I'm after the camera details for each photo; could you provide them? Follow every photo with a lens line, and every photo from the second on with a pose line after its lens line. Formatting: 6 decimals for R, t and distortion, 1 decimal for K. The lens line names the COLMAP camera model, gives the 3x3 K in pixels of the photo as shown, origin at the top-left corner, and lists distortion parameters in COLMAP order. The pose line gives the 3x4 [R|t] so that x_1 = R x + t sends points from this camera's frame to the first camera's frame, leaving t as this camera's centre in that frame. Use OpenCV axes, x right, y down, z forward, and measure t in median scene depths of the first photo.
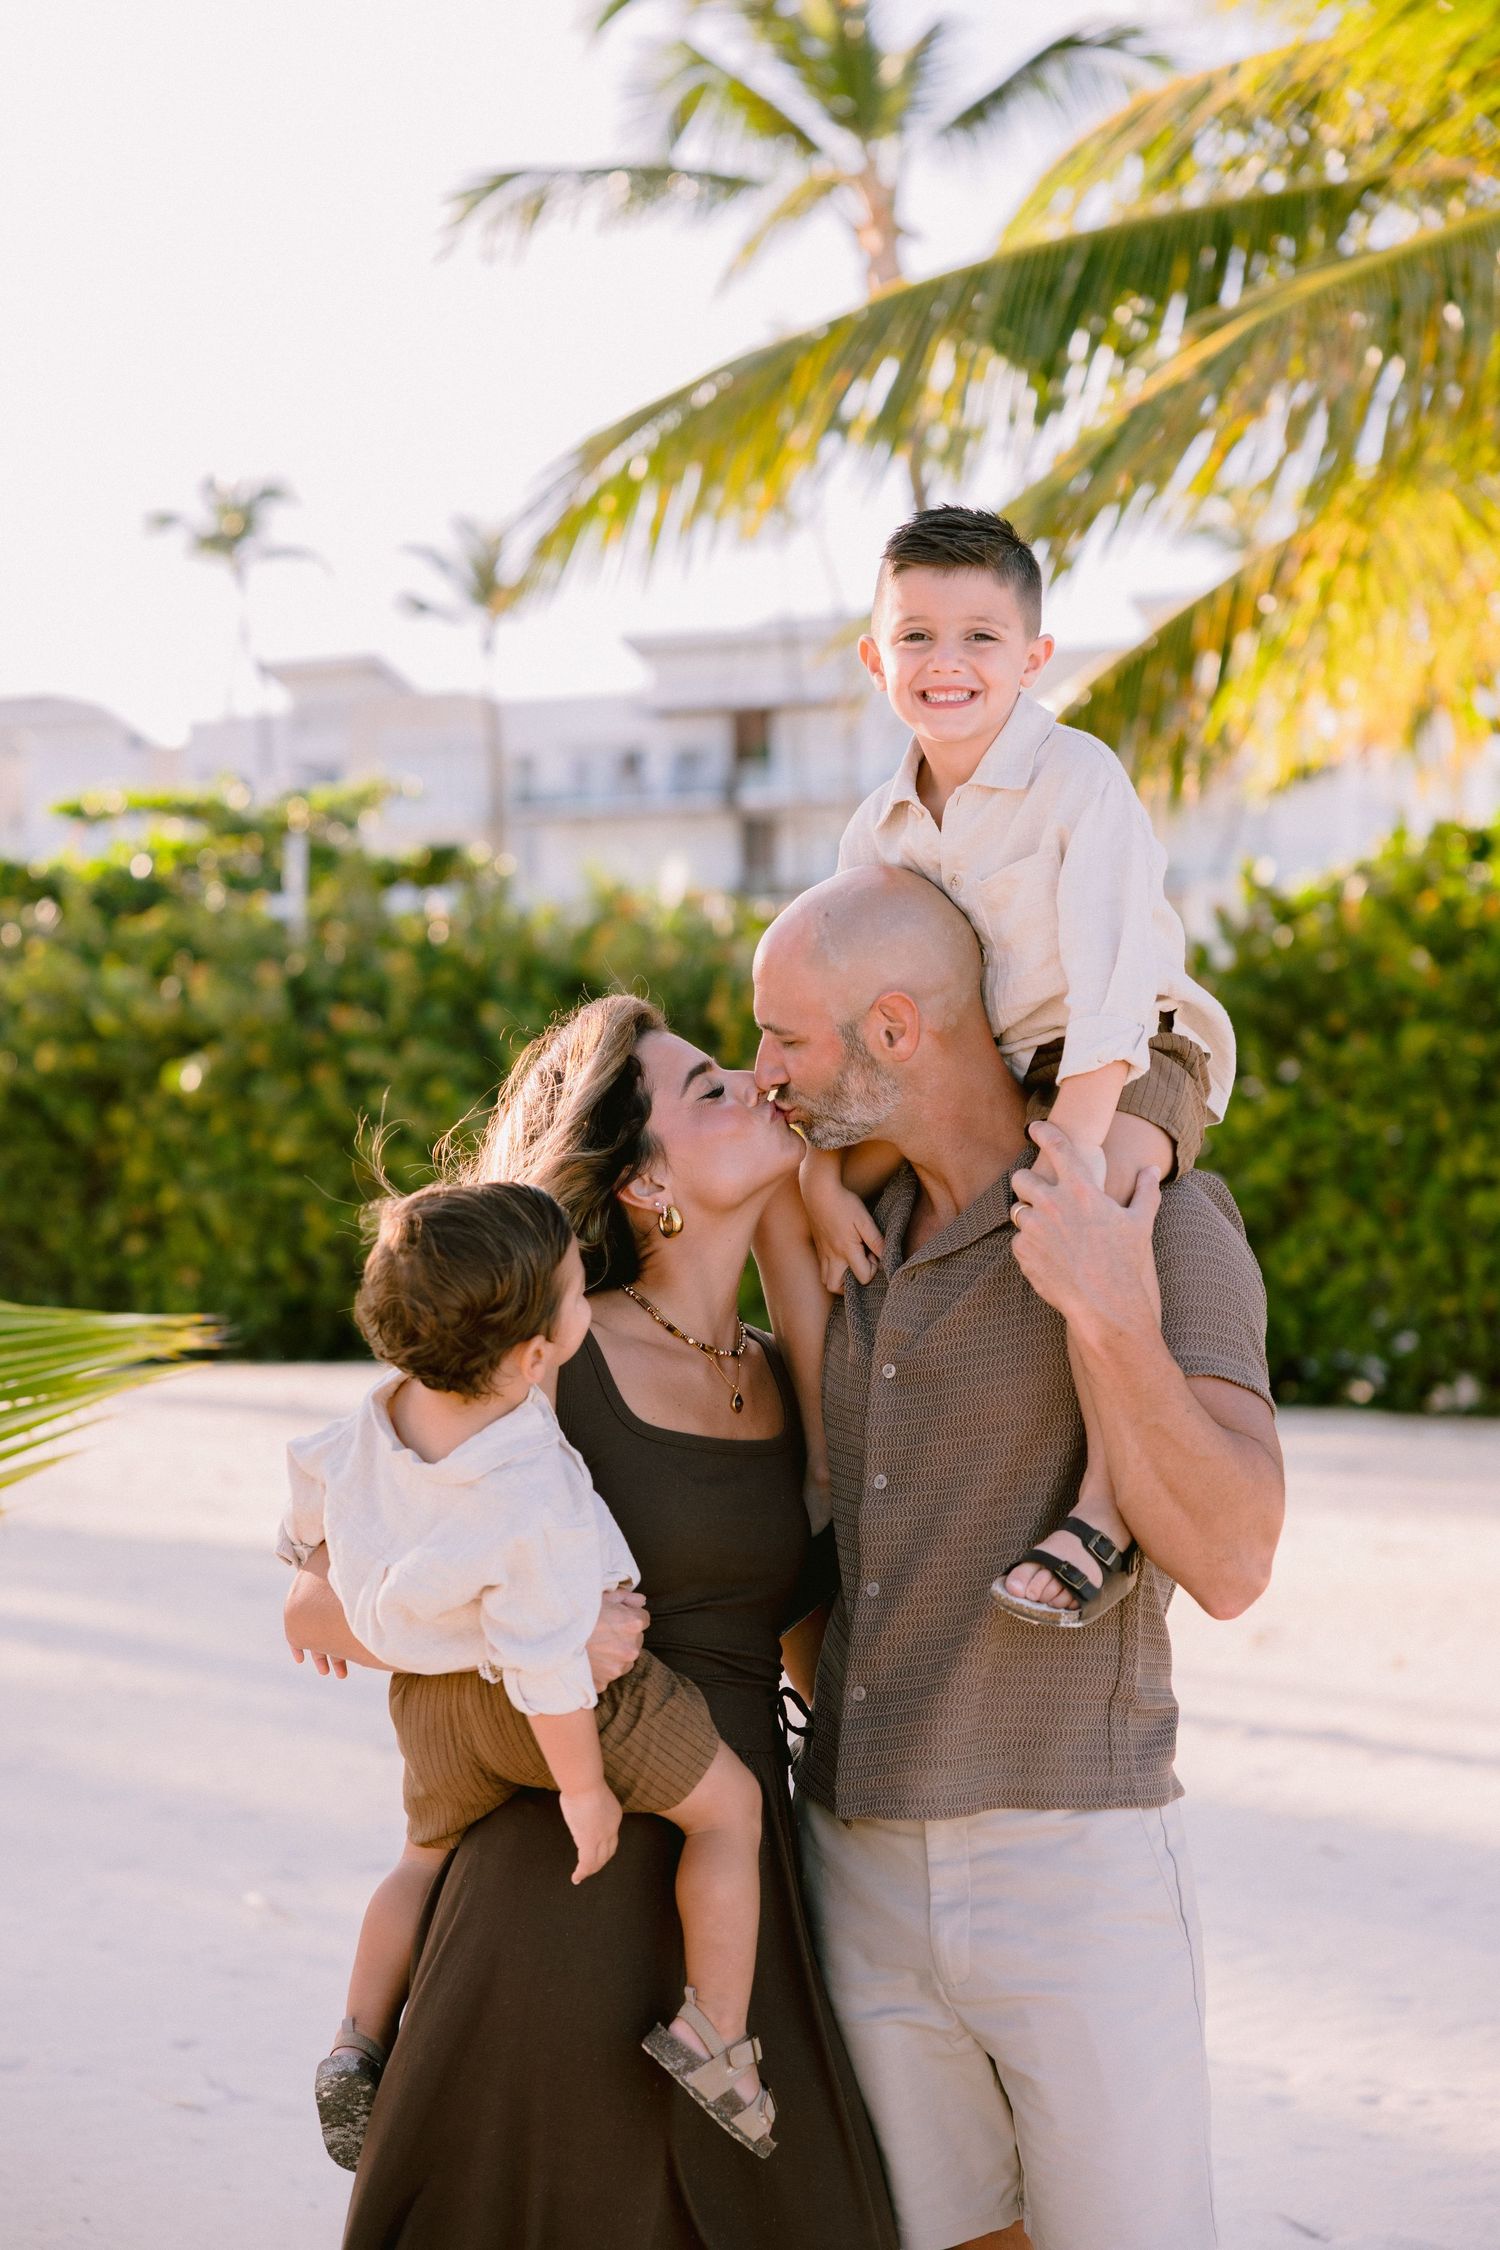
lens RADIAL K [[4110.5, 0, 750.0], [0, 4110.5, 1125.0], [0, 0, 1]] dist [-0.024553, -0.130112]
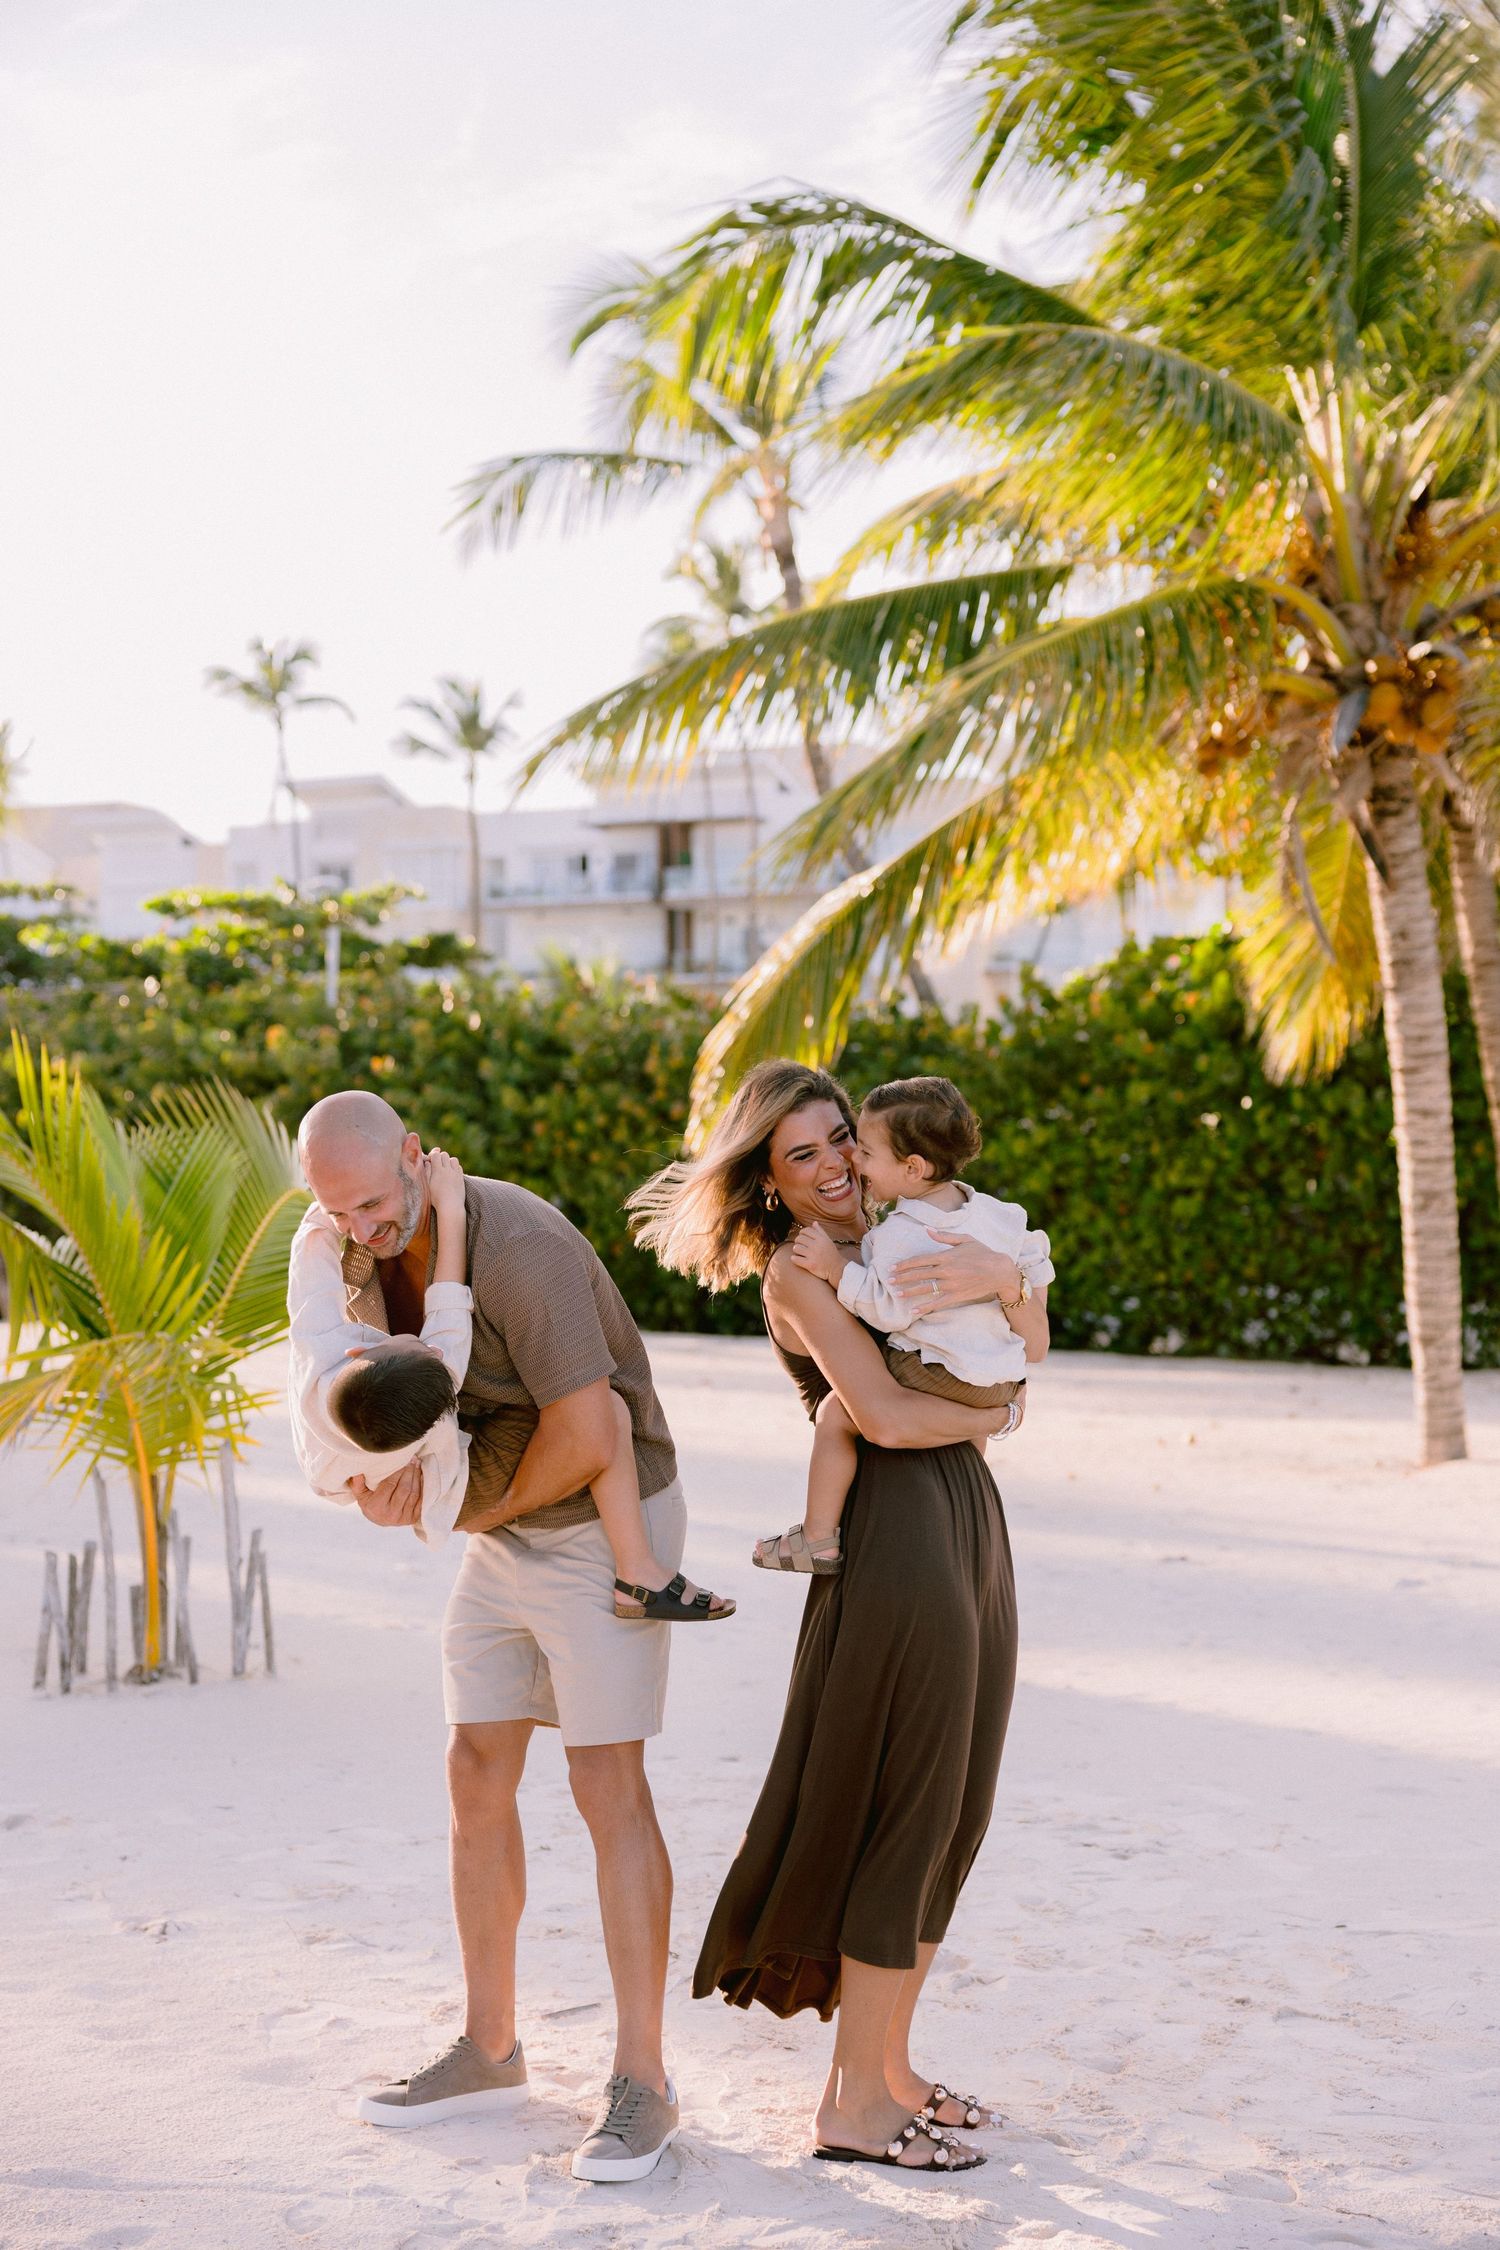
lens RADIAL K [[3325.6, 0, 750.0], [0, 3325.6, 1125.0], [0, 0, 1]] dist [0.031135, 0.024980]
pose [[0.999650, 0.011378, 0.023870, -0.000835], [-0.011172, 0.999900, -0.008726, 0.001819], [-0.023967, 0.008456, 0.999677, -0.116062]]
